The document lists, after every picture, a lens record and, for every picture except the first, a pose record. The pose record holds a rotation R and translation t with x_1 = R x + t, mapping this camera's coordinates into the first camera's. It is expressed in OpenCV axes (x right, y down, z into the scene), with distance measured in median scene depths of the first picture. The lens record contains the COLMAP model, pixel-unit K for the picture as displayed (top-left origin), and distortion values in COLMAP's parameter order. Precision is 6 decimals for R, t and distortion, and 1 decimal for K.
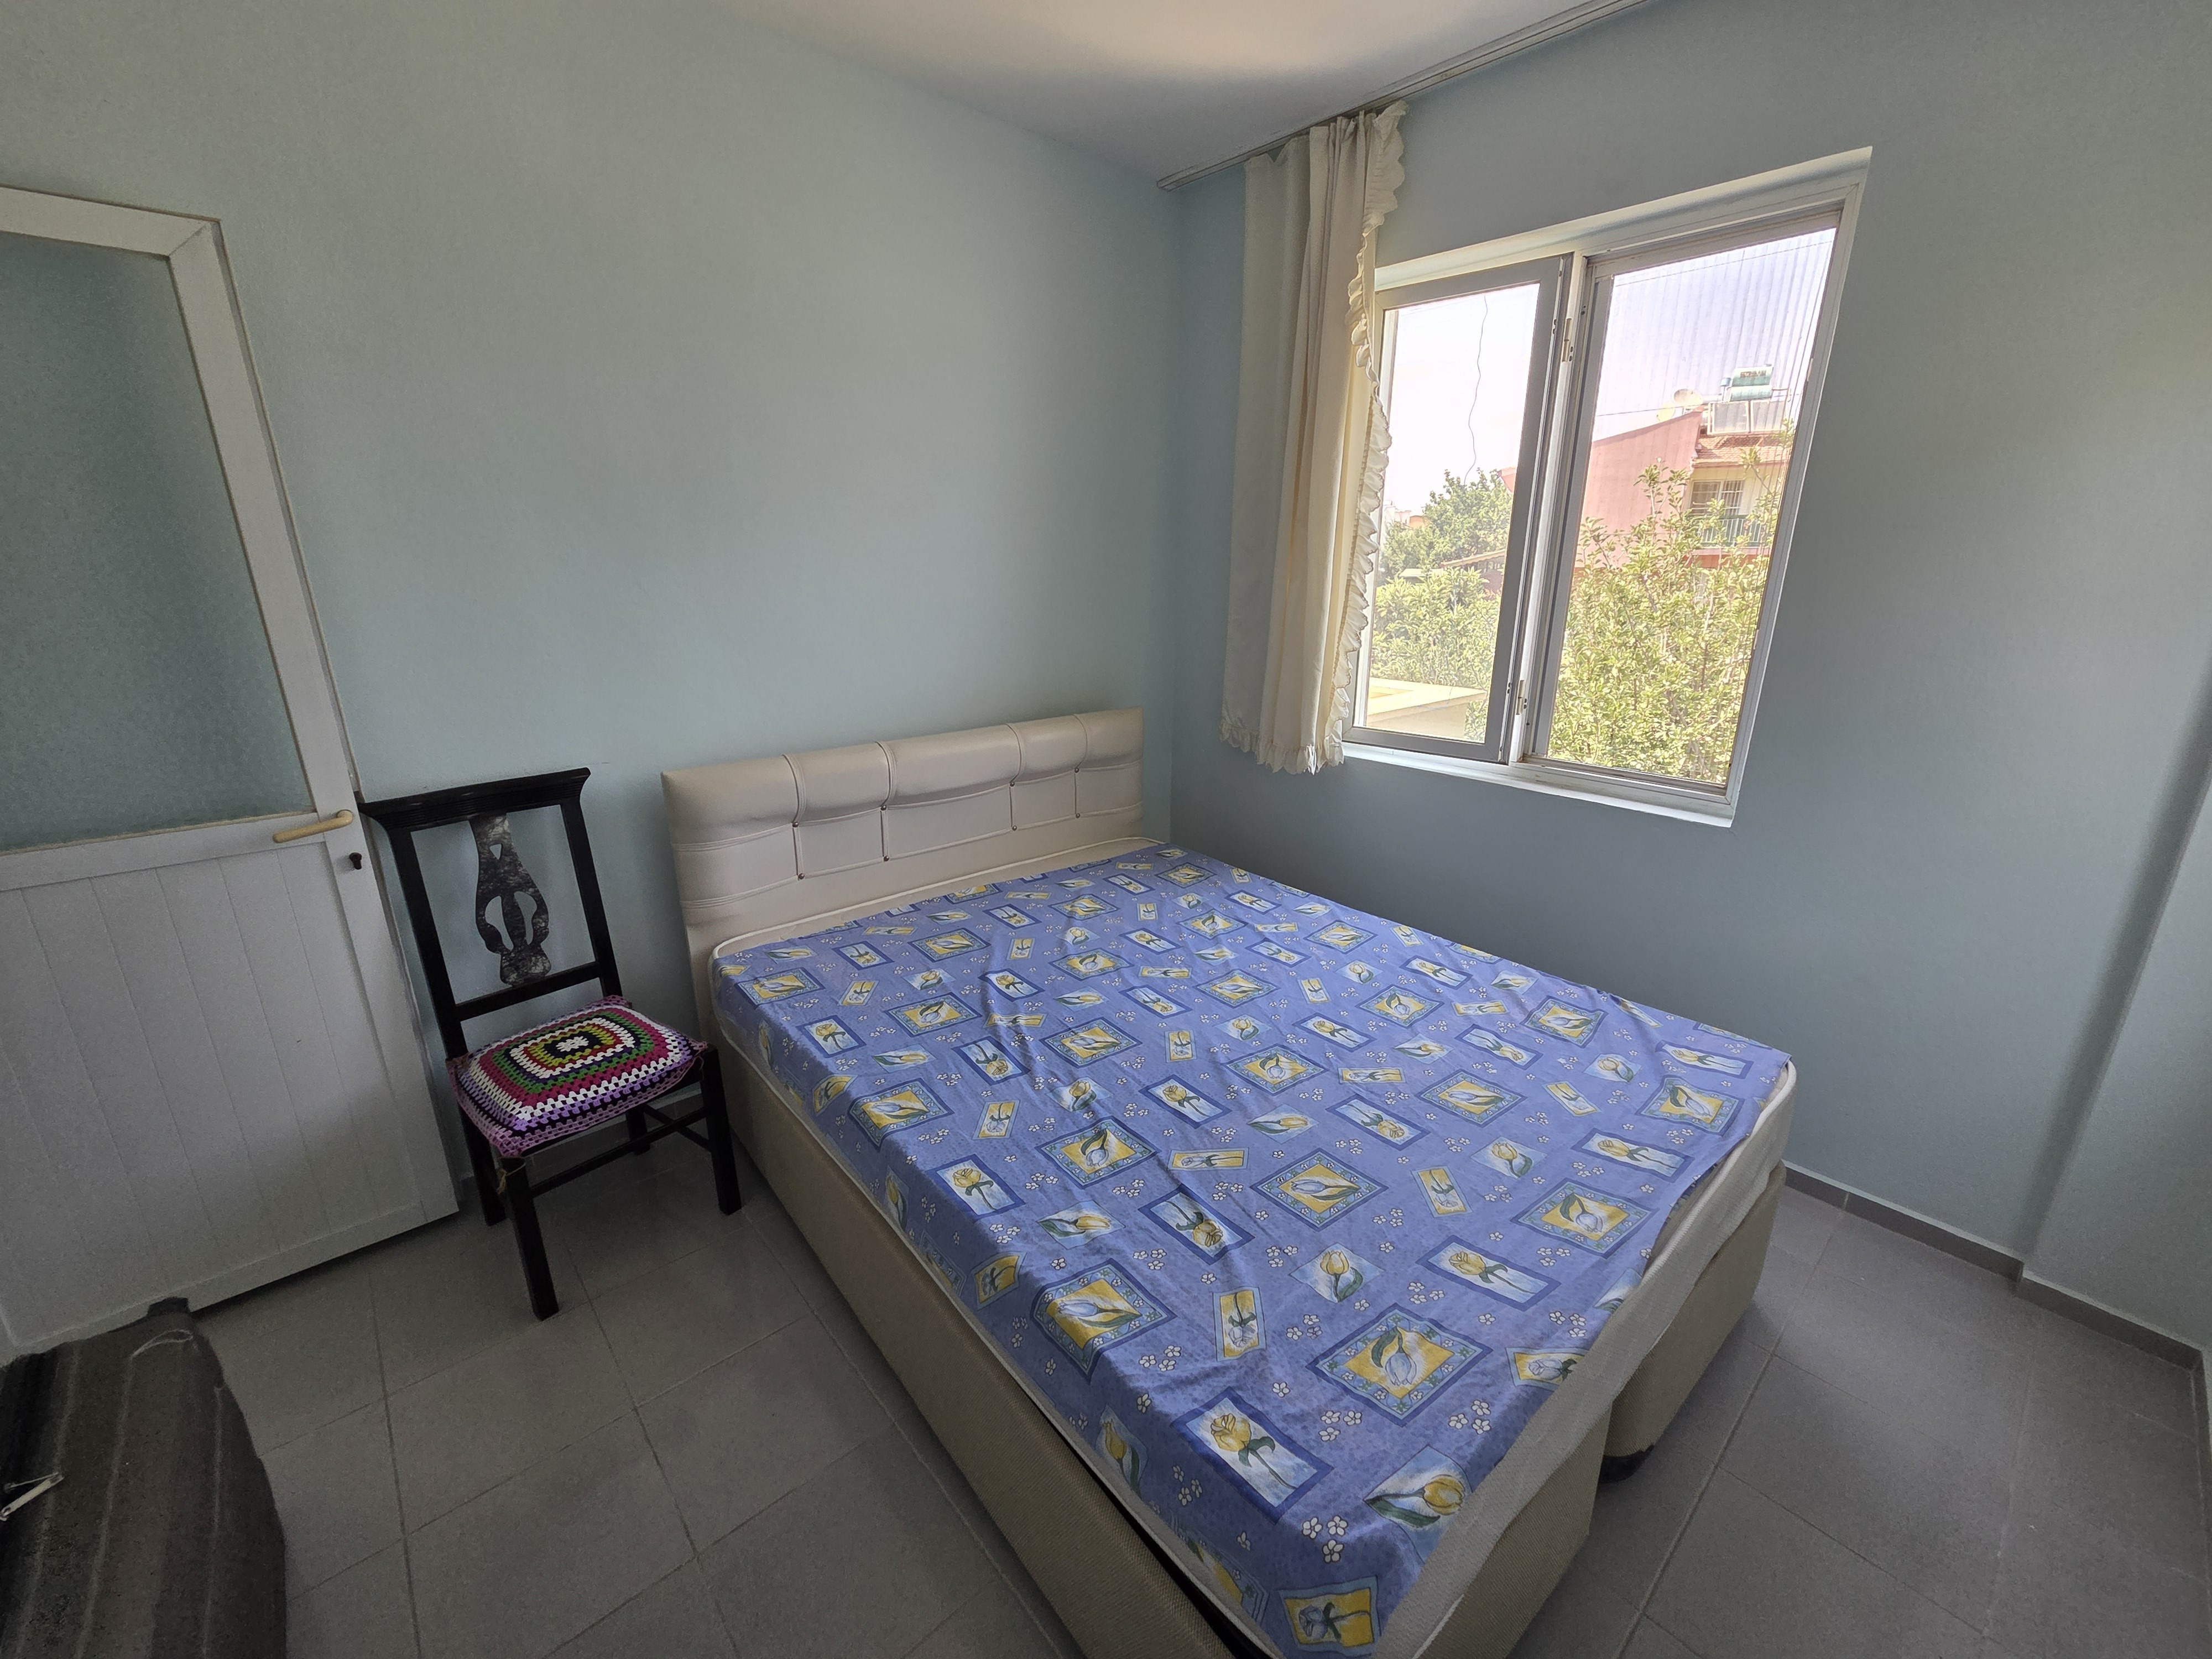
lens RADIAL K [[904.2, 0, 1128.7], [0, 904.2, 829.2], [0, 0, 1]] dist [-0.000335, 0.000603]
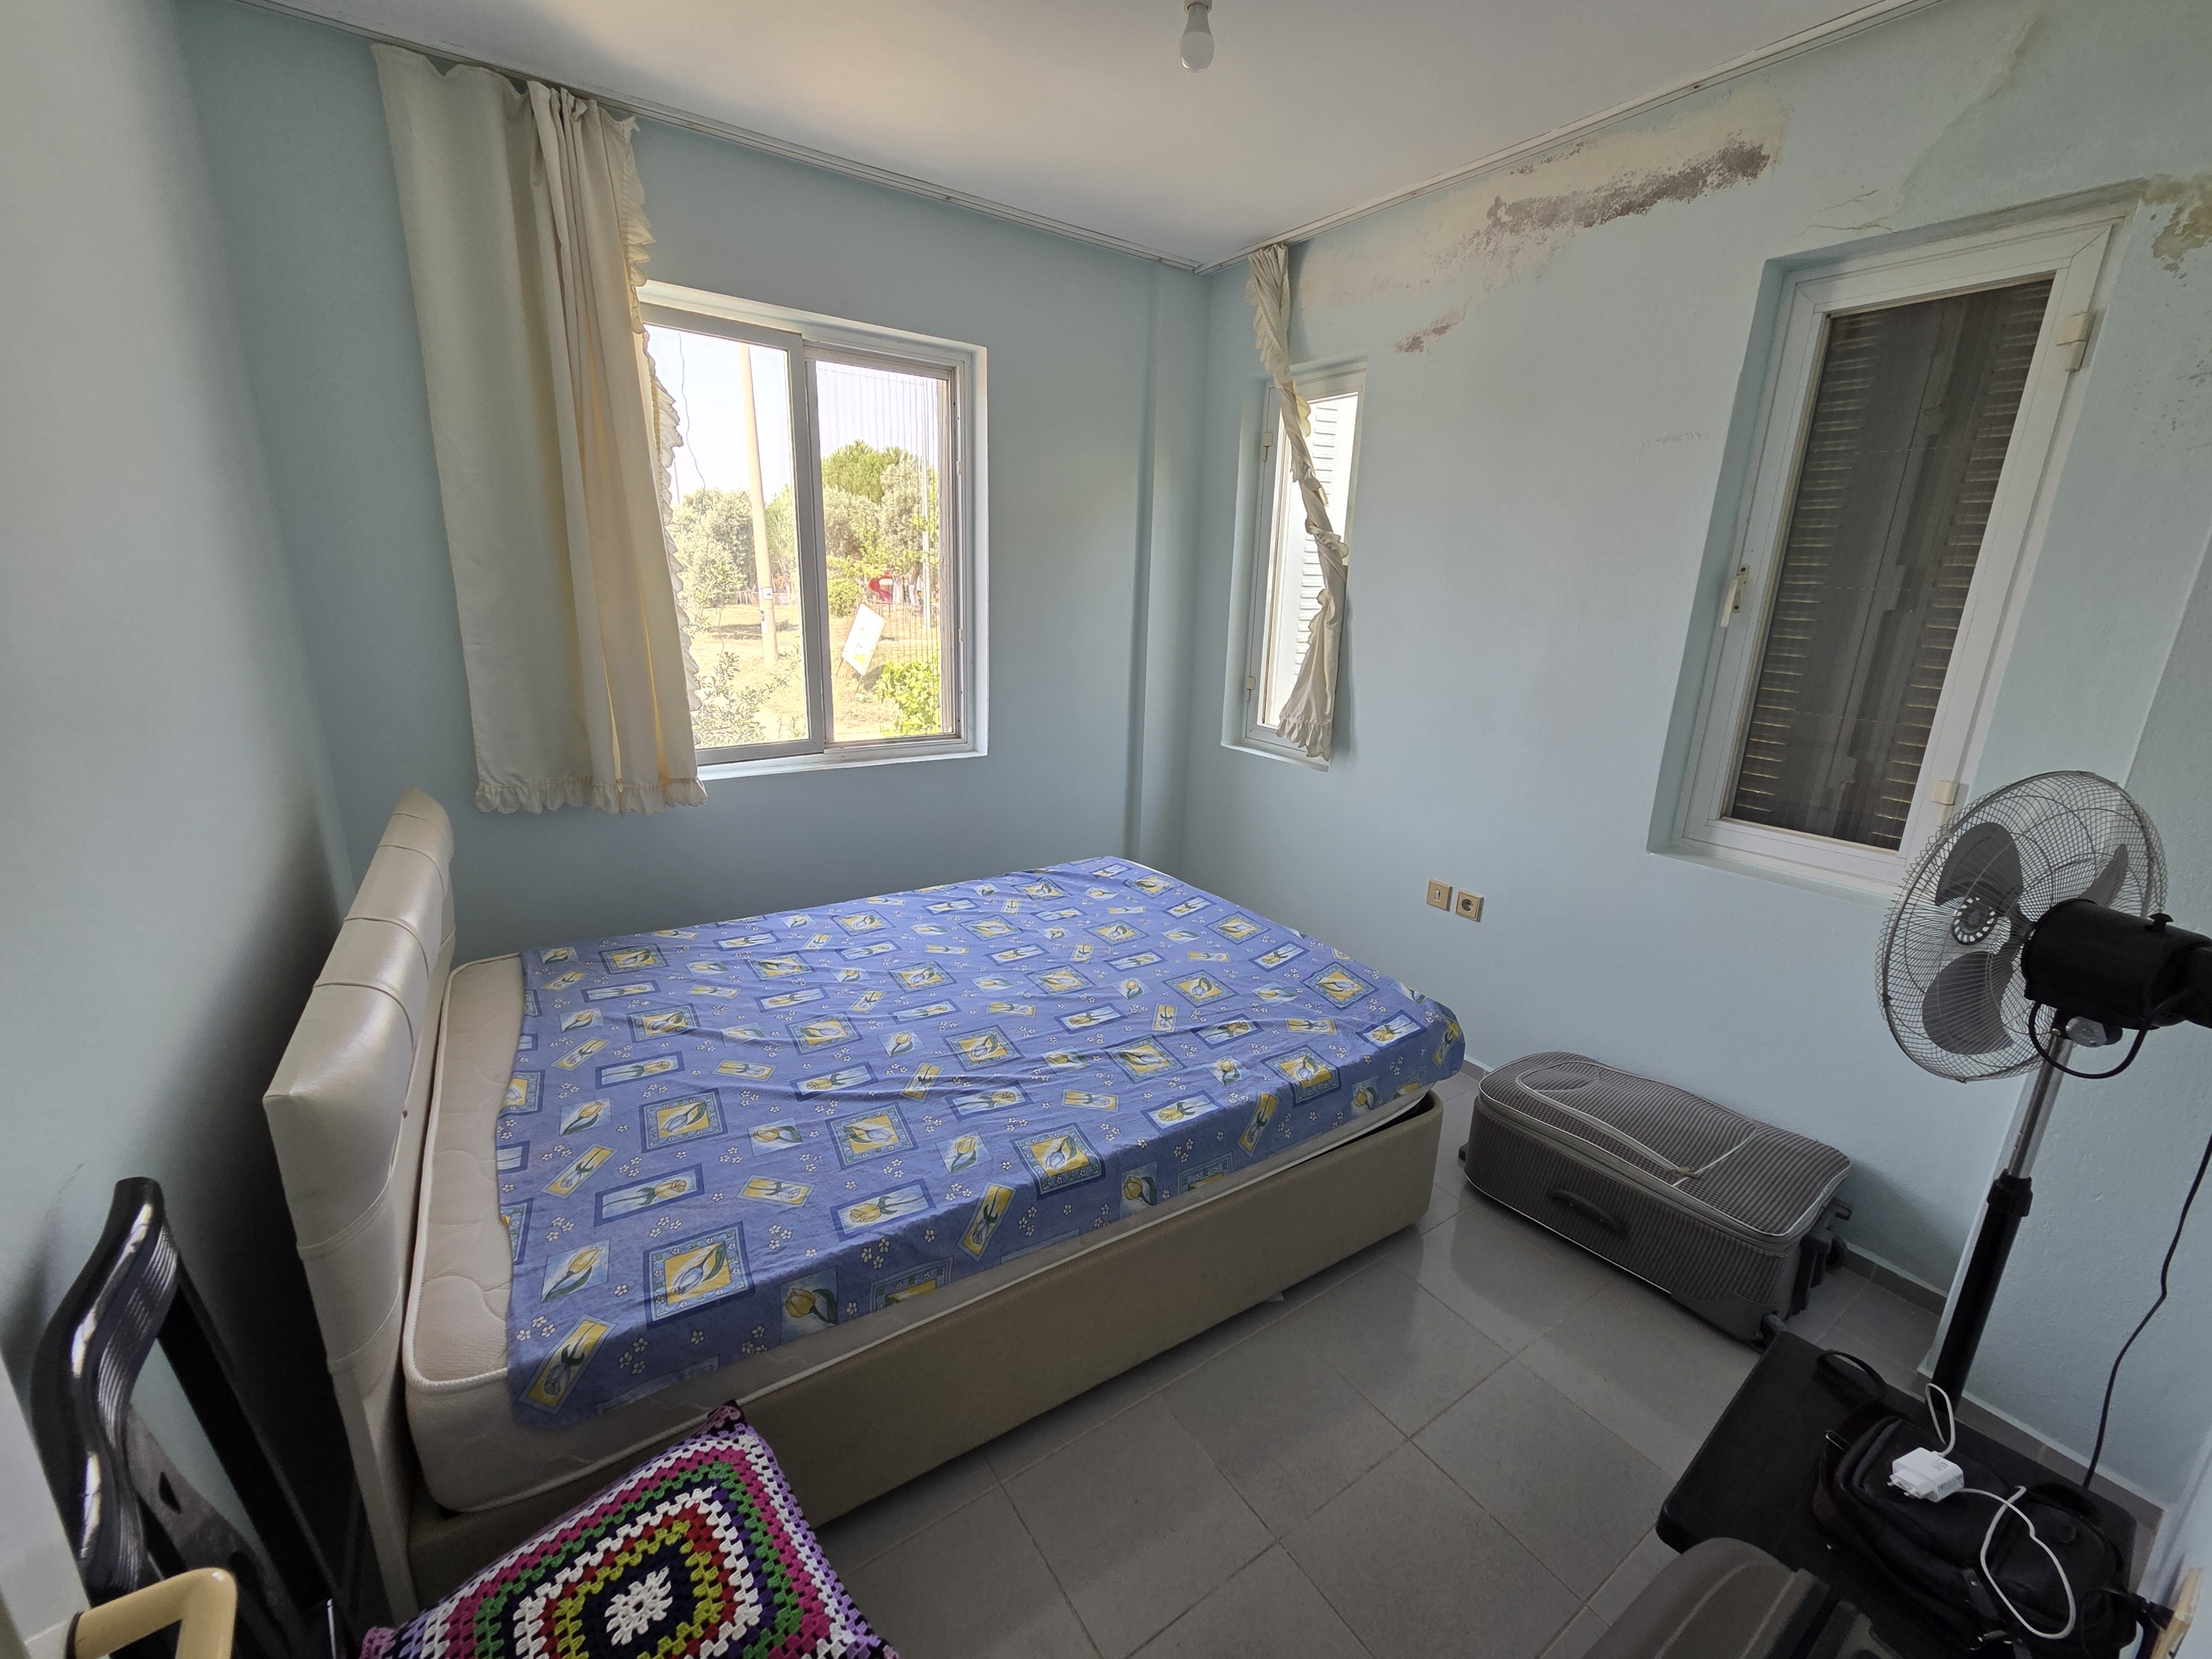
lens RADIAL K [[904.2, 0, 1117.4], [0, 904.2, 830.7], [0, 0, 1]] dist [-0.000335, 0.000603]
pose [[0.127814, -0.264354, 0.955919, -0.884648], [0.254387, 0.940319, 0.226027, -0.185304], [-0.958619, 0.214284, 0.187435, 0.544717]]
